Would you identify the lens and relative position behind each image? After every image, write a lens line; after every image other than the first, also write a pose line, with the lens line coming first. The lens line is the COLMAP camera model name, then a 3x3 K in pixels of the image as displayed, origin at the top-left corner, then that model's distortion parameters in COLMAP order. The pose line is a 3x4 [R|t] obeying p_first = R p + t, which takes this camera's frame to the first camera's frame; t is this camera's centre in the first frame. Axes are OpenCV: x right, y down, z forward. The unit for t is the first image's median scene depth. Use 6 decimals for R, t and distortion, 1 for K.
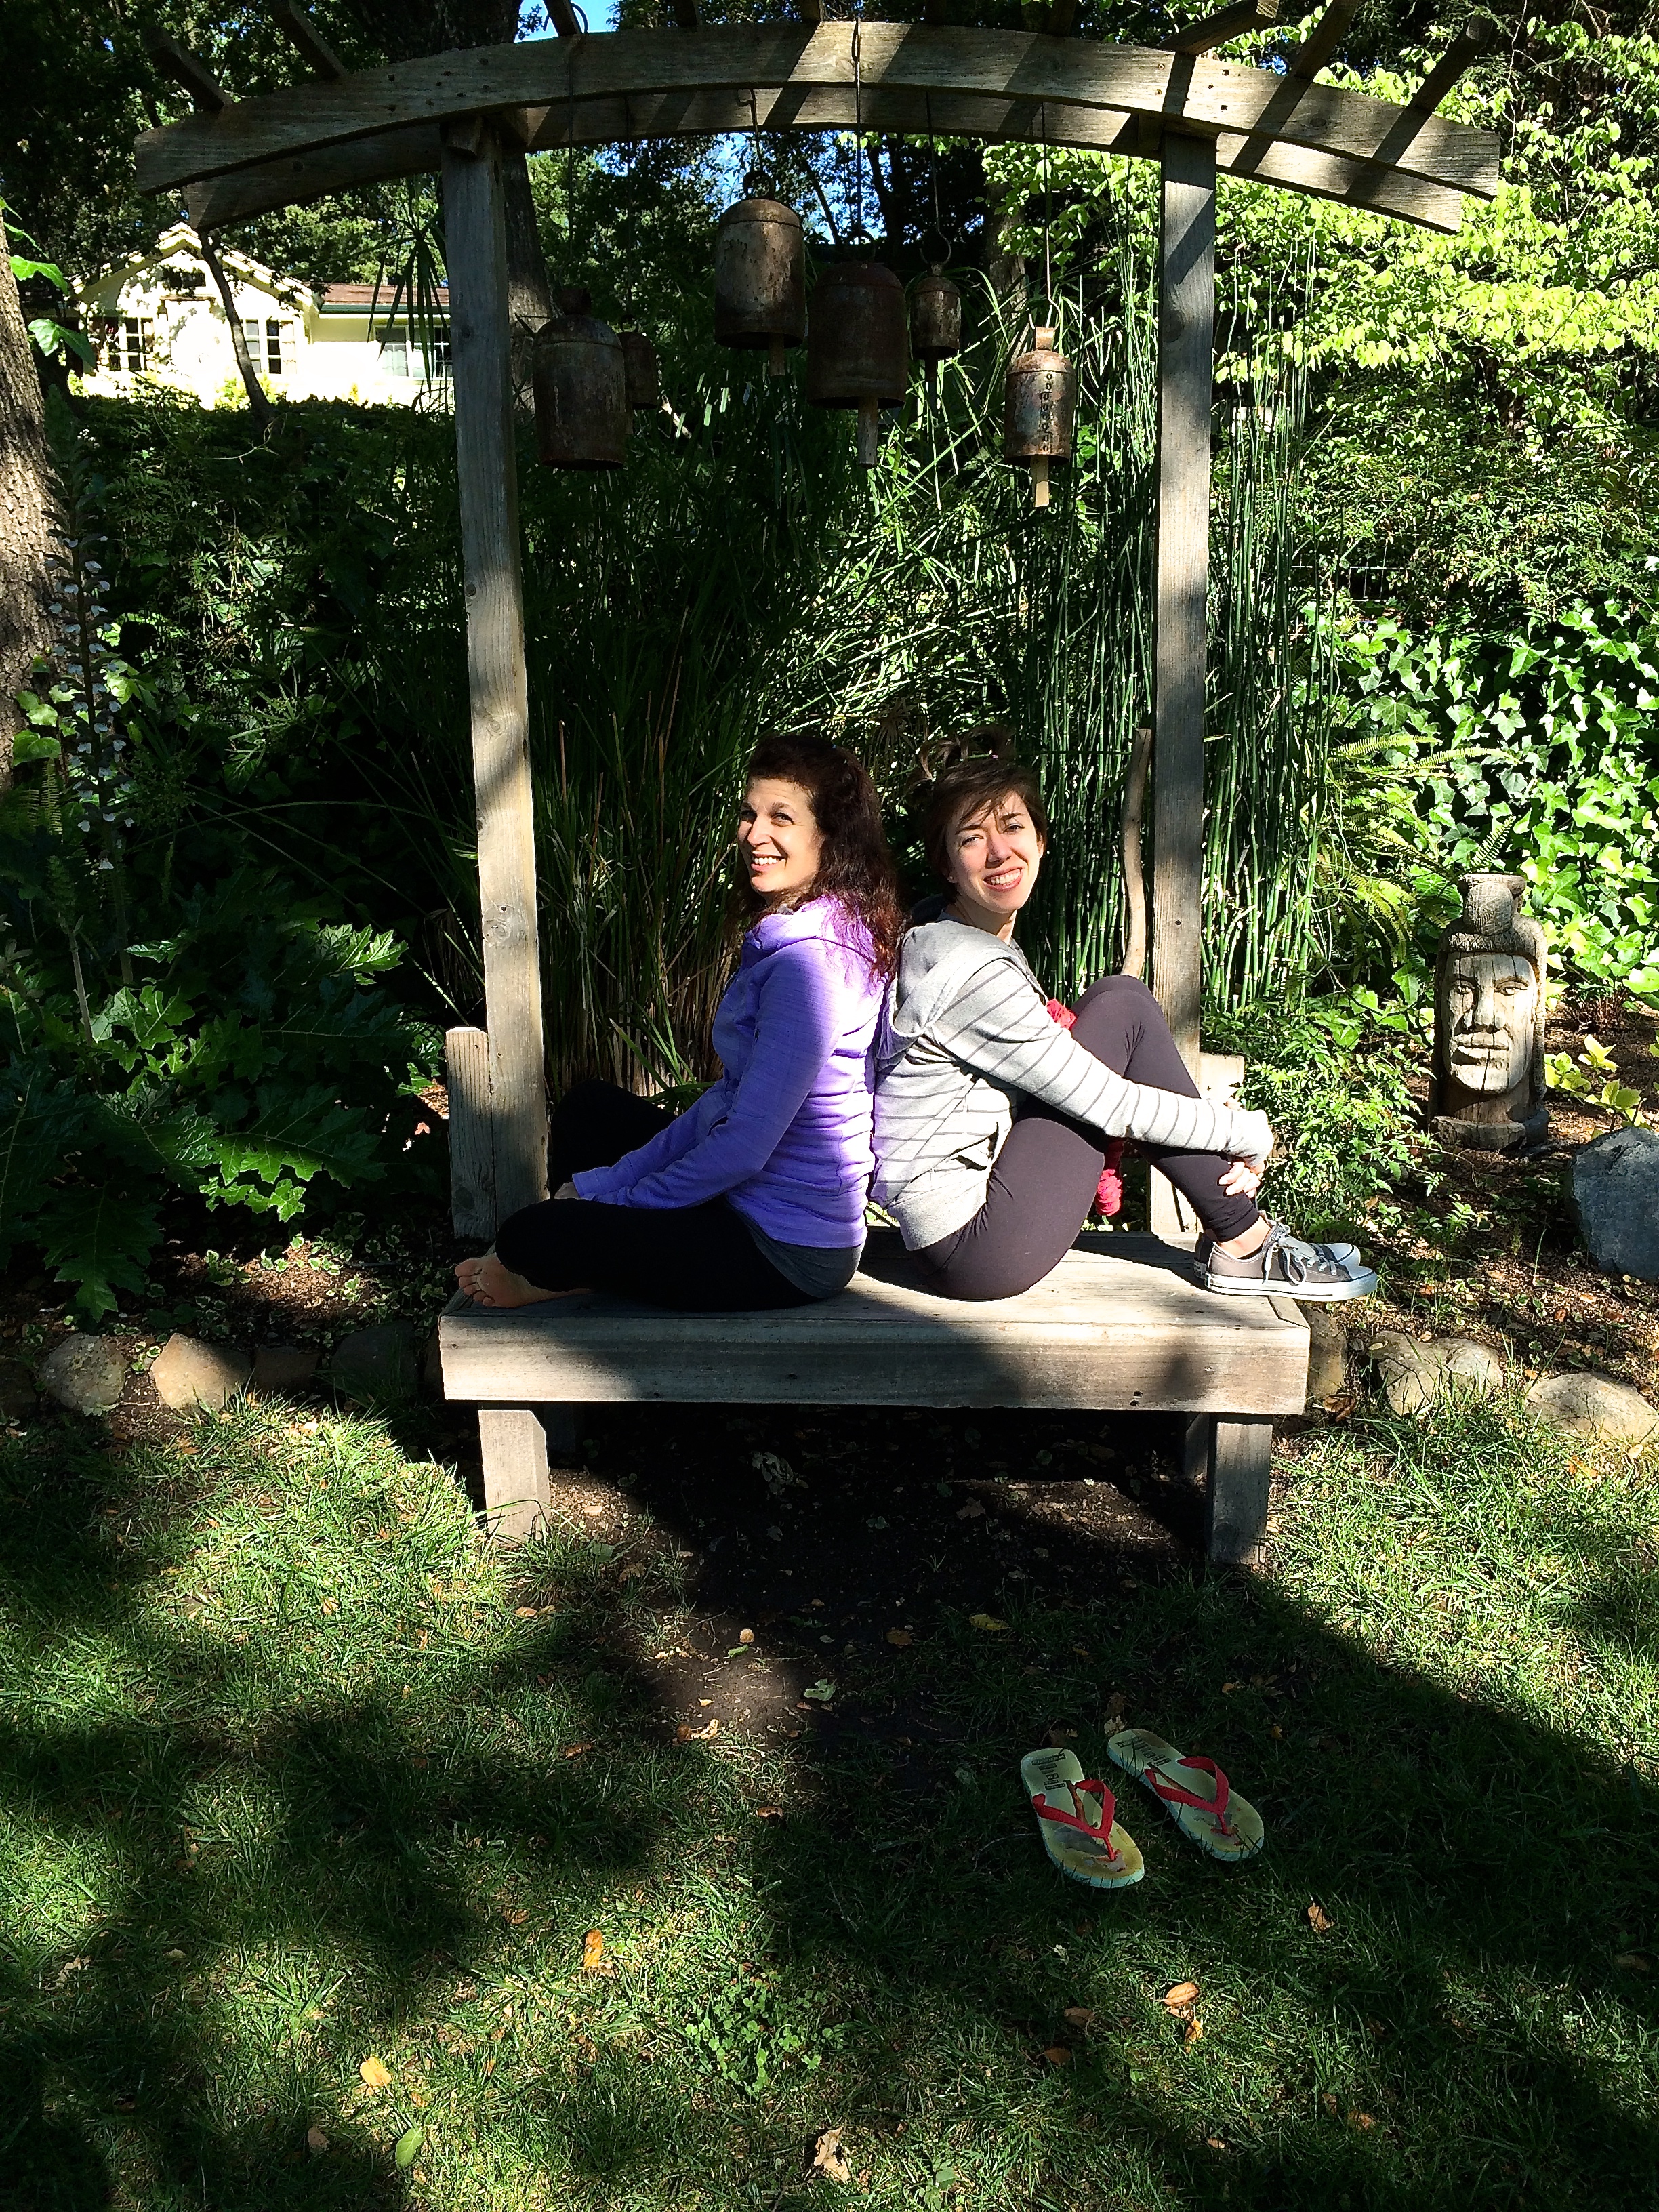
lens RADIAL K [[1845.8, 0, 839.3], [0, 1845.8, 1041.8], [0, 0, 1]] dist [0.233097, -0.148269]
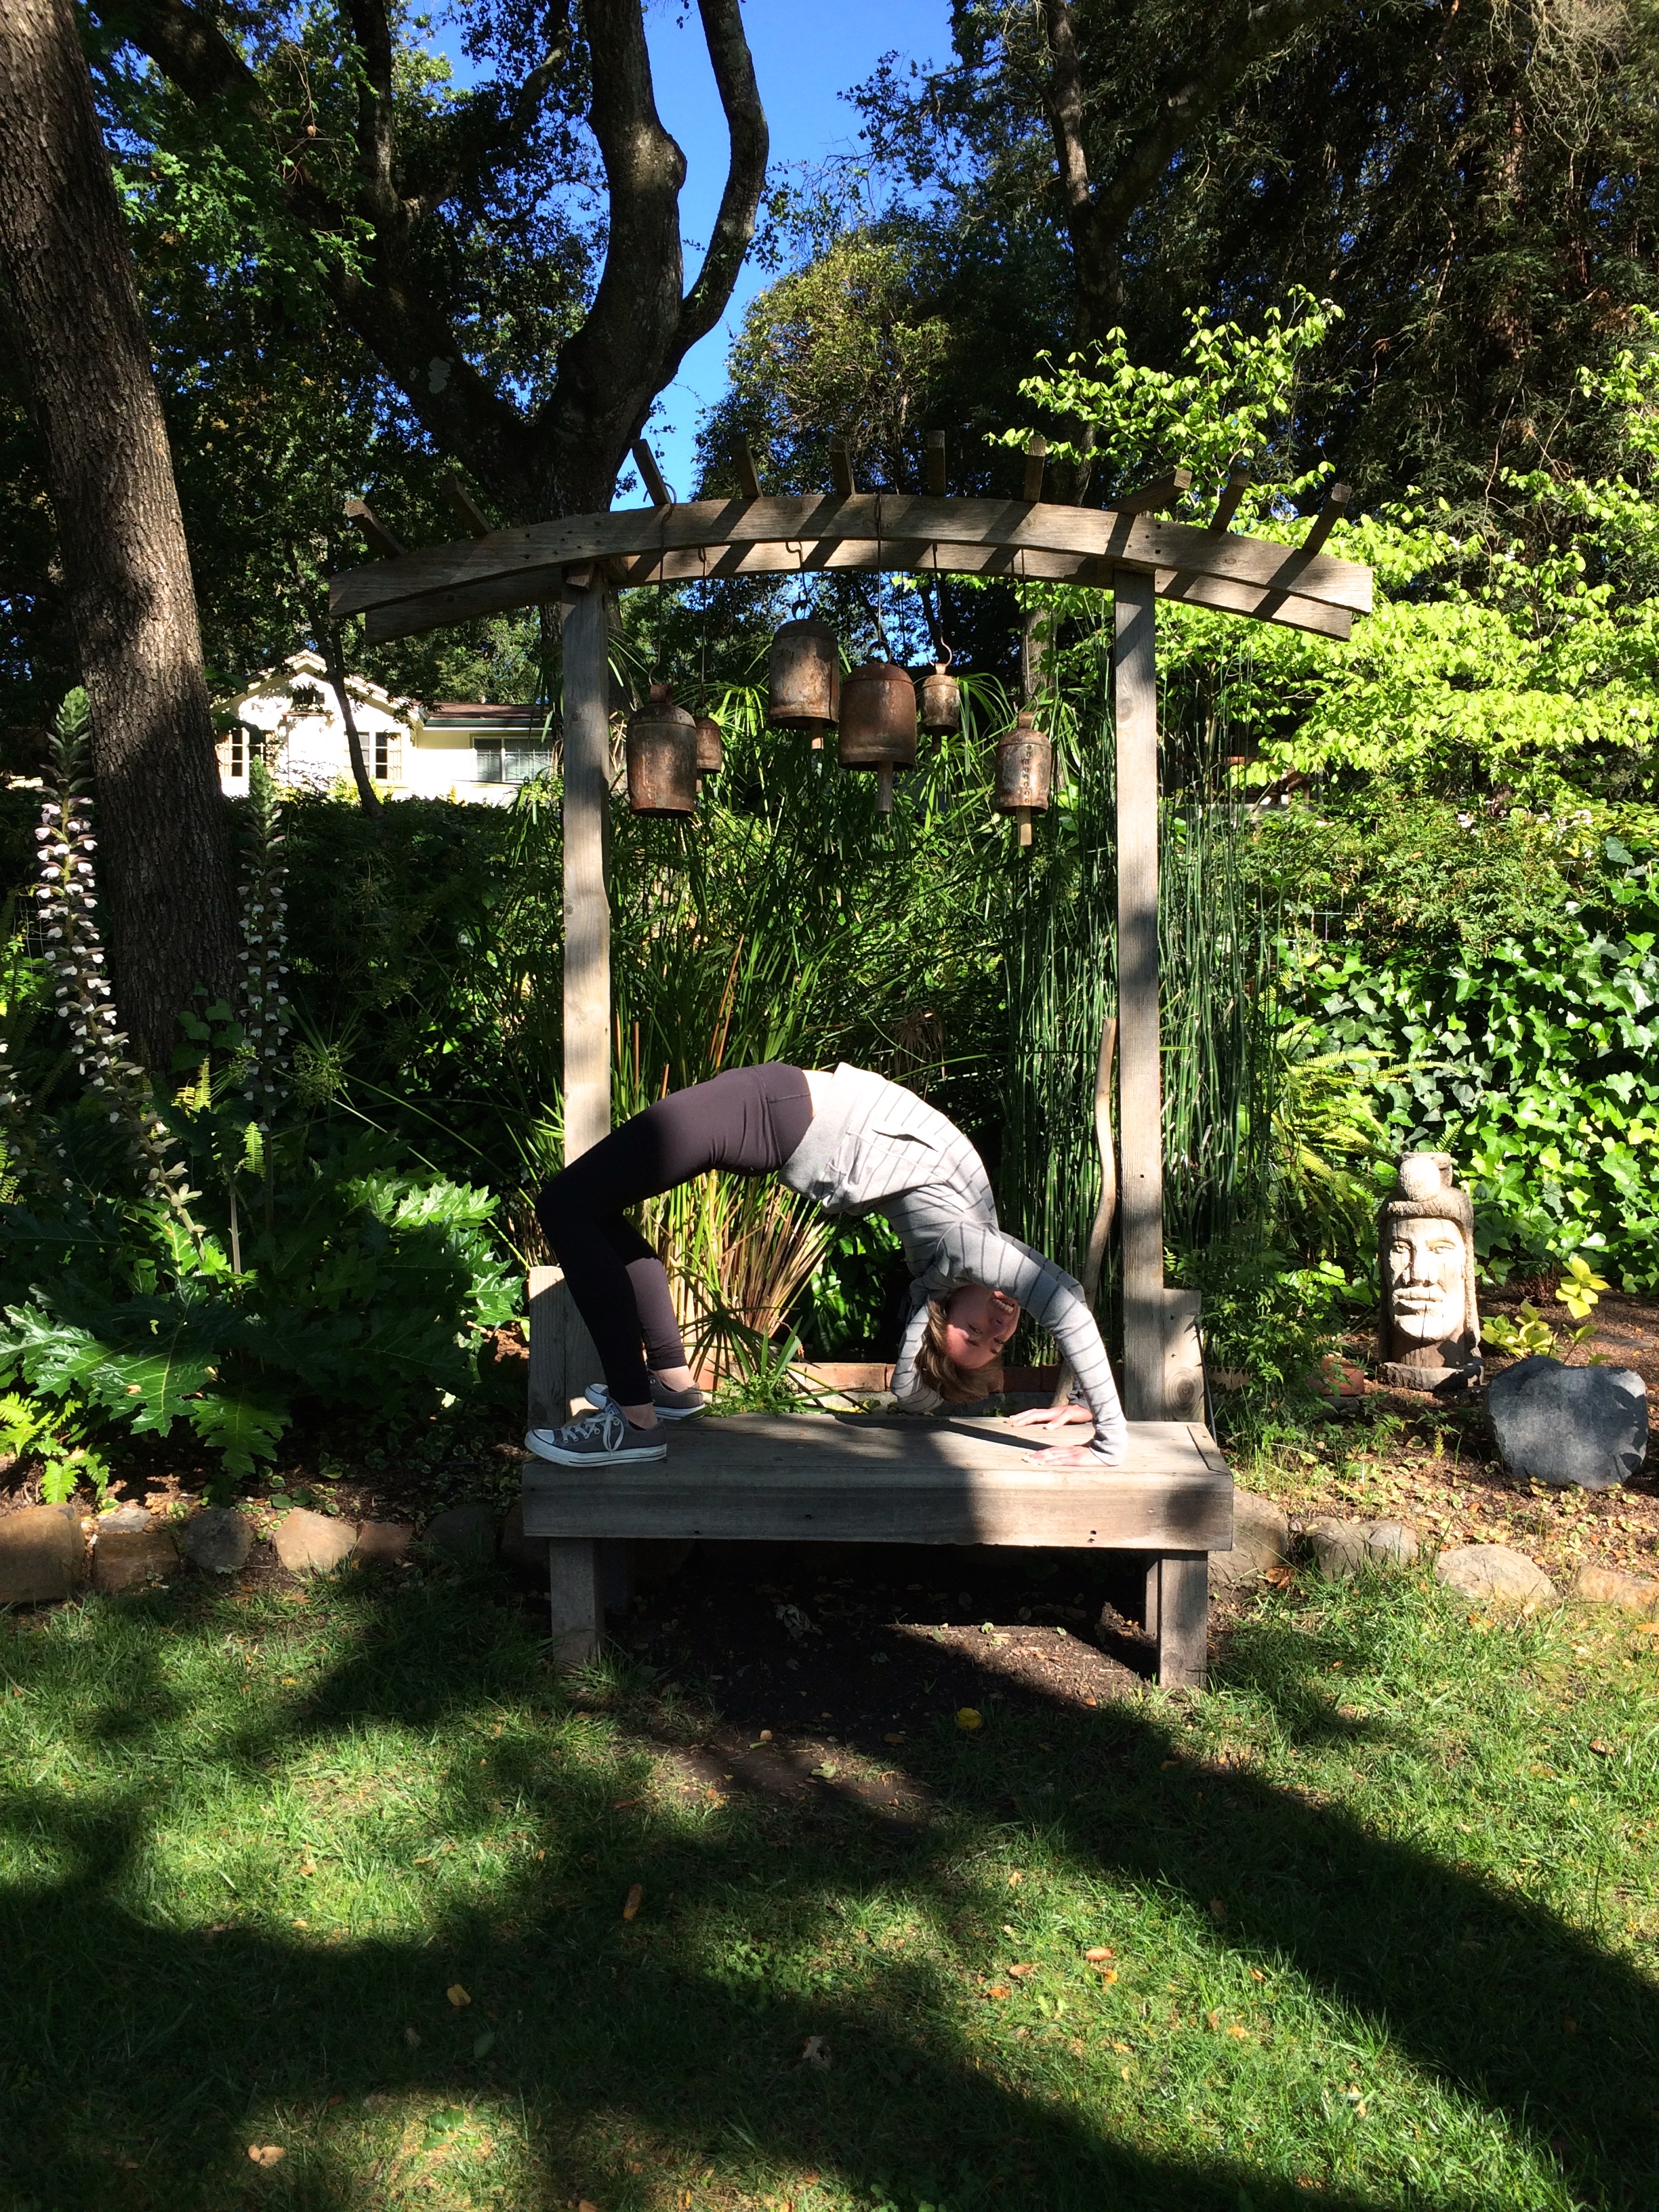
lens RADIAL K [[1882.3, 0, 829.5], [0, 1882.3, 1106.0], [0, 0, 1]] dist [0.337814, -0.000036]
pose [[0.999246, 0.007660, -0.038066, 0.020289], [-0.014052, 0.985234, -0.170635, 0.076622], [0.036197, 0.171042, 0.984599, -0.162173]]
